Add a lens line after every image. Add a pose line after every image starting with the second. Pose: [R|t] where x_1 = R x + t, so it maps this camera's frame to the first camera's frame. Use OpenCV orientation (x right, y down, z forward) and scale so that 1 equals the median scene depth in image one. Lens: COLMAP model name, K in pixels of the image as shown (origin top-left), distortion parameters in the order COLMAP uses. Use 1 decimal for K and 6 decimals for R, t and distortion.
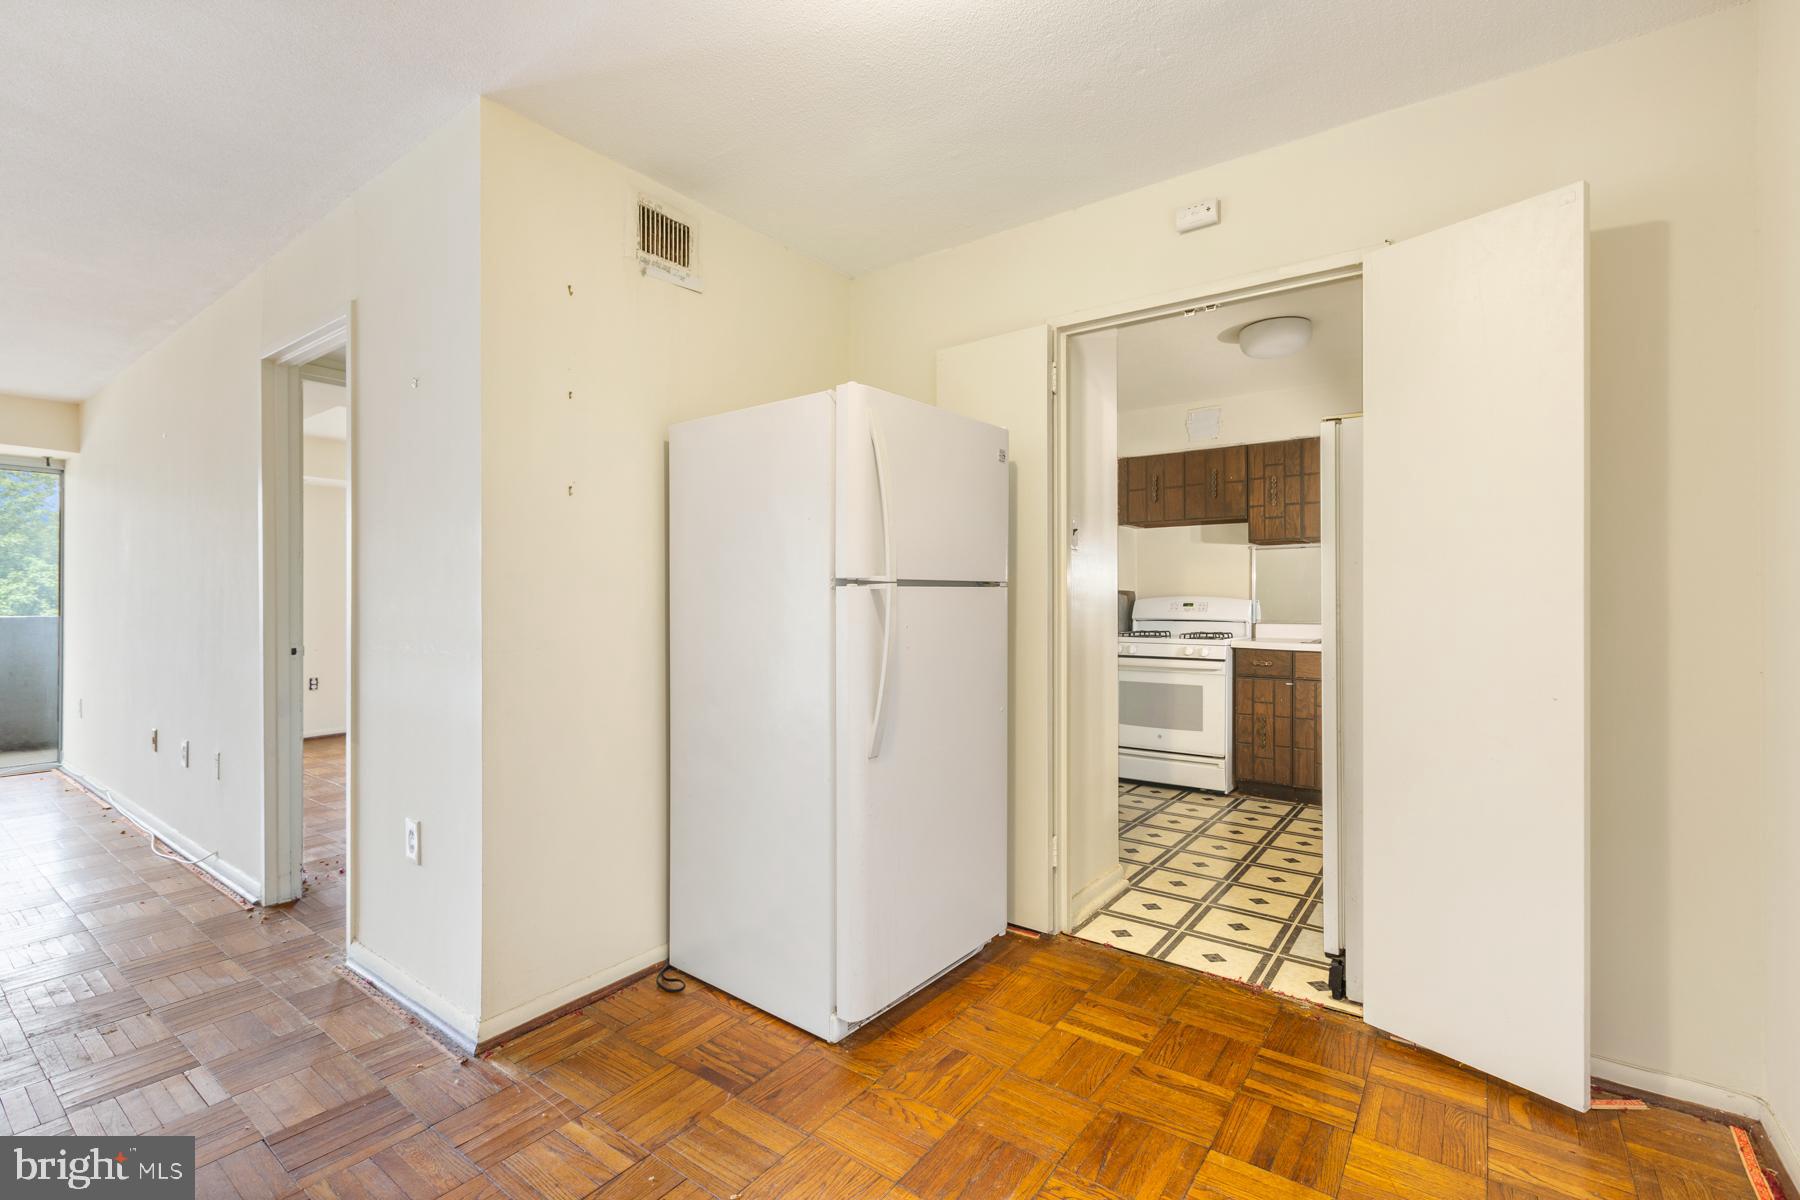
lens RADIAL K [[805.9, 0, 906.7], [0, 805.9, 593.3], [0, 0, 1]] dist [0.004791, -0.002181]
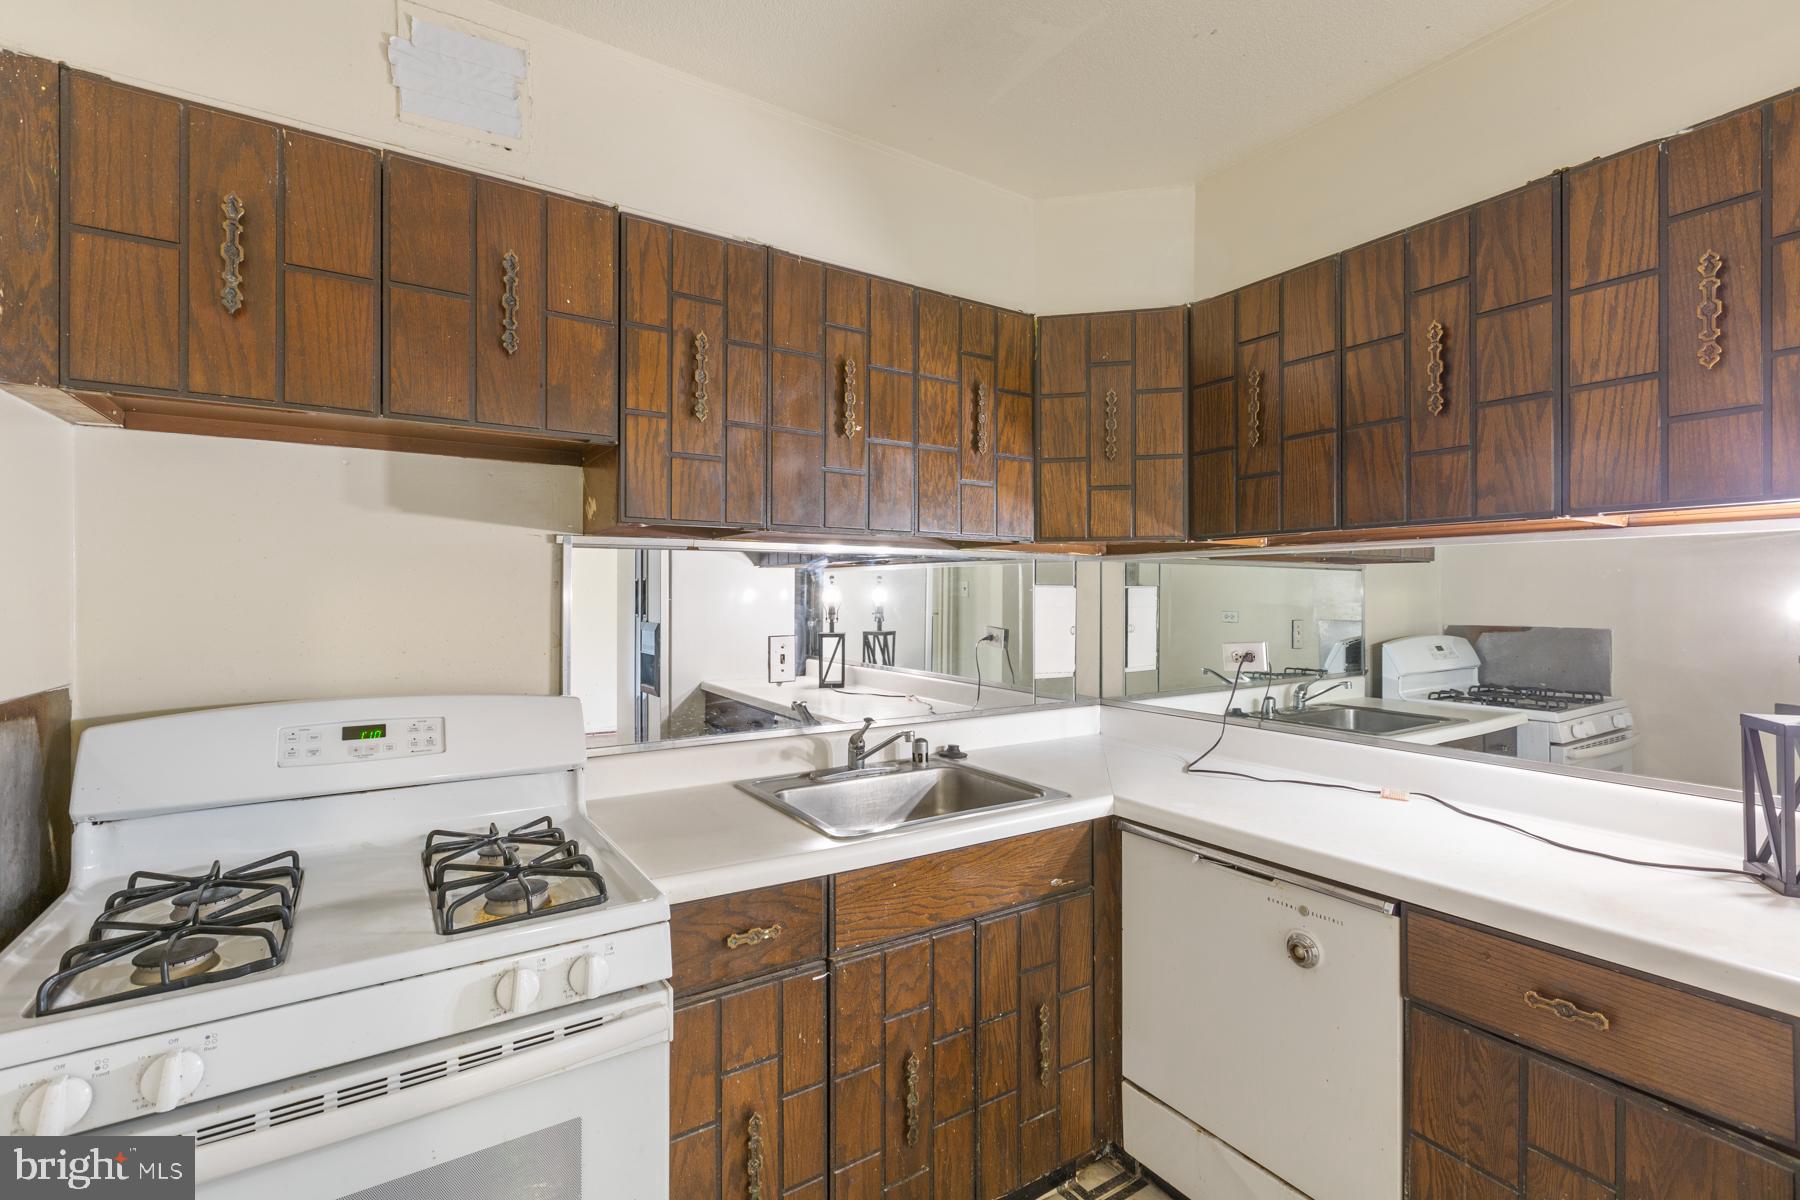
lens RADIAL K [[805.9, 0, 885.8], [0, 805.9, 598.8], [0, 0, 1]] dist [0.004791, -0.002181]
pose [[0.368901, -0.003335, 0.929463, 0.177496], [-0.013638, 0.999866, 0.009001, -0.039961], [-0.929369, -0.015996, 0.368806, 0.821305]]
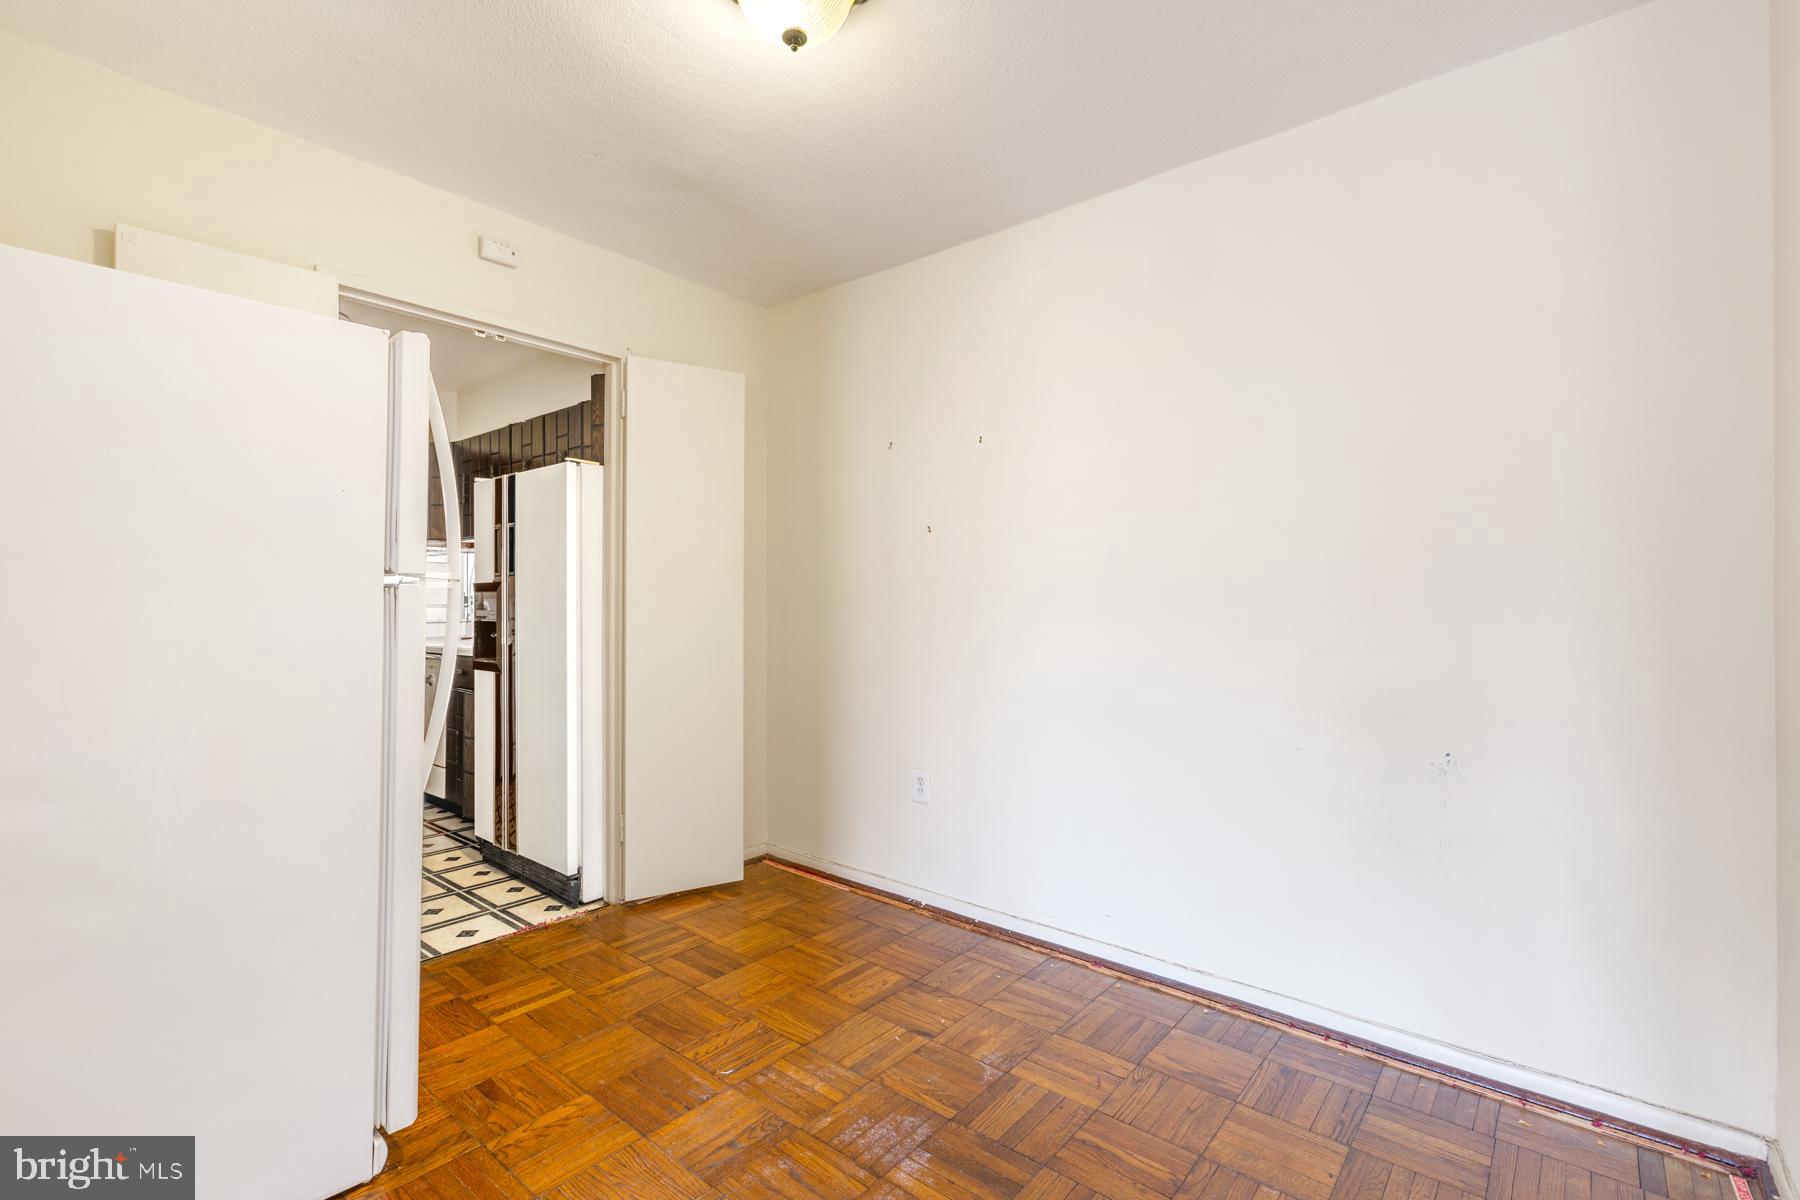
lens RADIAL K [[805.9, 0, 903.0], [0, 805.9, 600.2], [0, 0, 1]] dist [0.004791, -0.002181]
pose [[0.055343, -0.000212, 0.998467, -0.358923], [-0.011444, 0.999934, 0.000846, -0.000944], [-0.998402, -0.011474, 0.055337, 0.196201]]
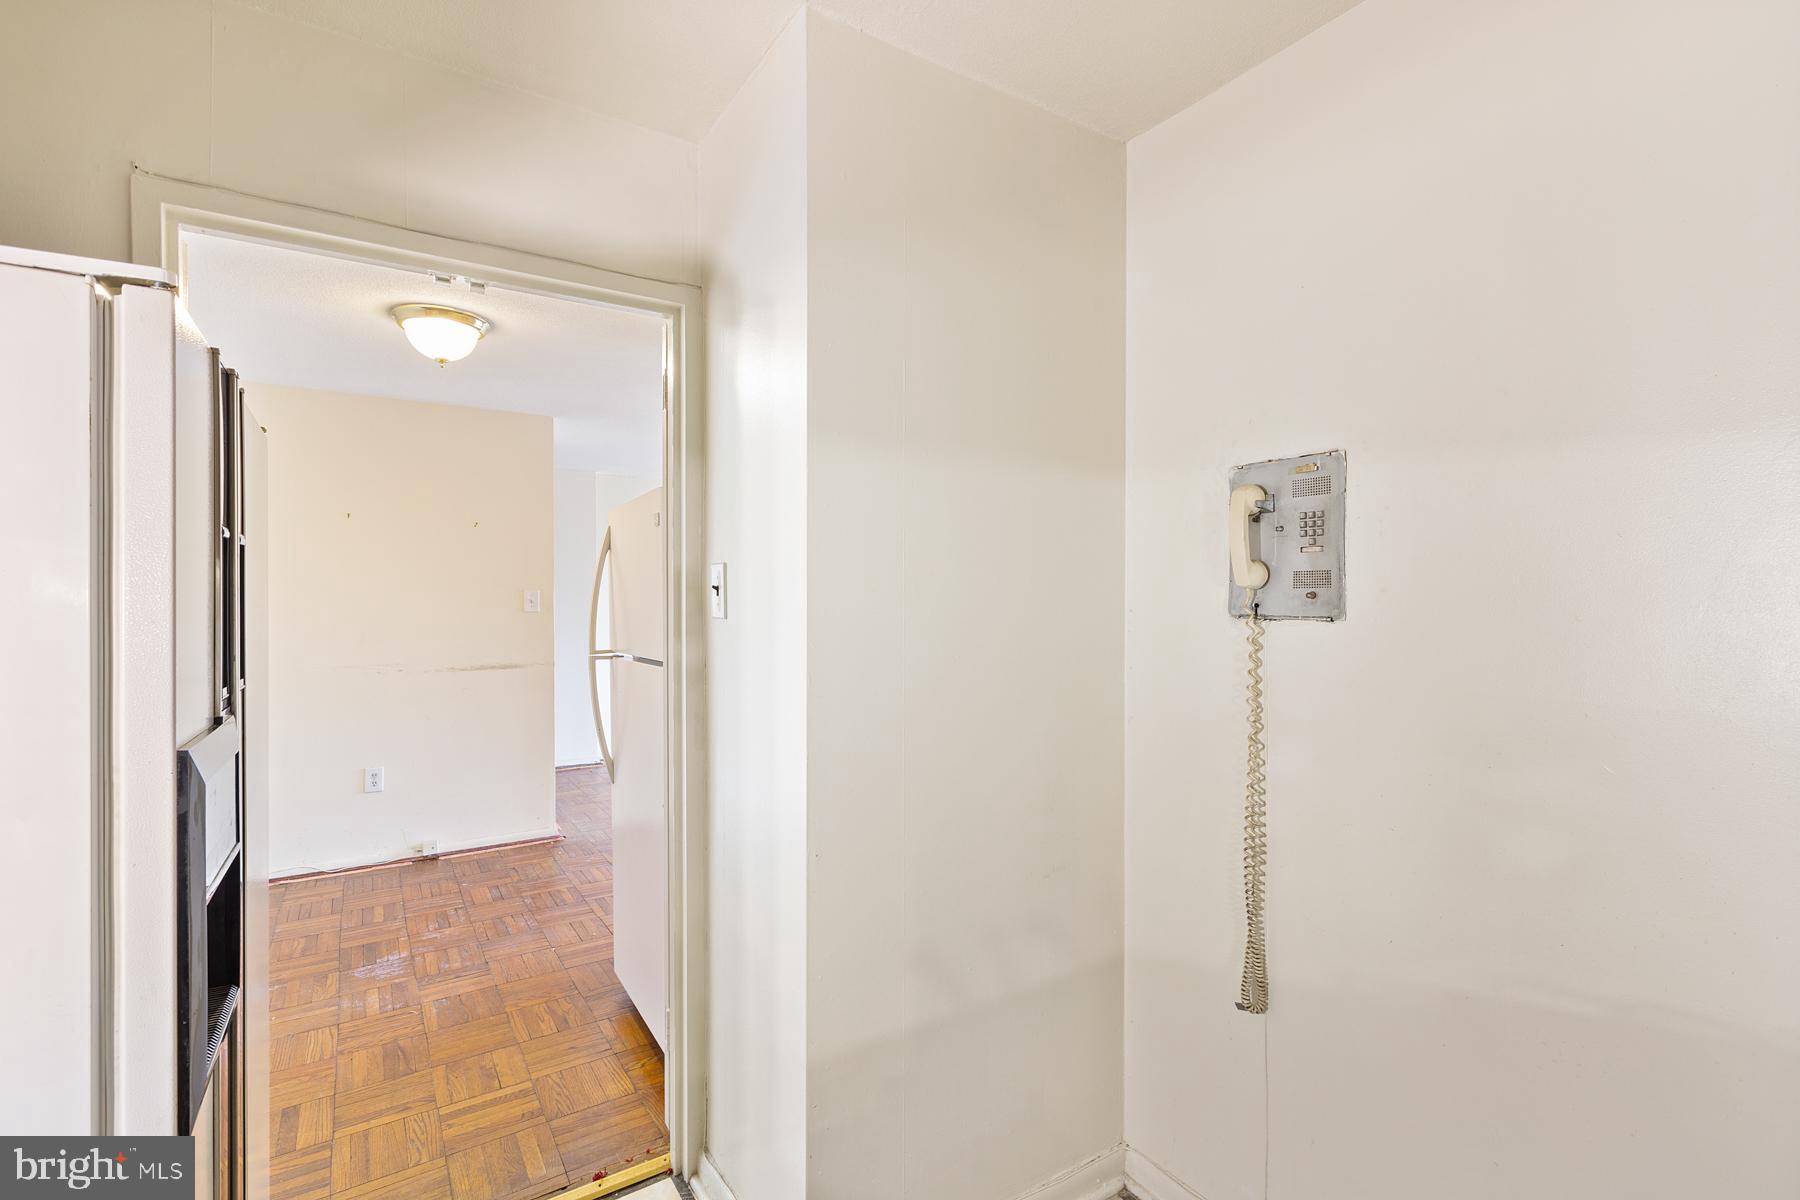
lens RADIAL K [[805.9, 0, 882.4], [0, 805.9, 605.7], [0, 0, 1]] dist [0.004791, -0.002181]
pose [[-0.359606, 0.004184, -0.933095, 0.452141], [0.013379, 0.999910, -0.000673, -0.037584], [0.933008, -0.012726, -0.359630, 0.817045]]
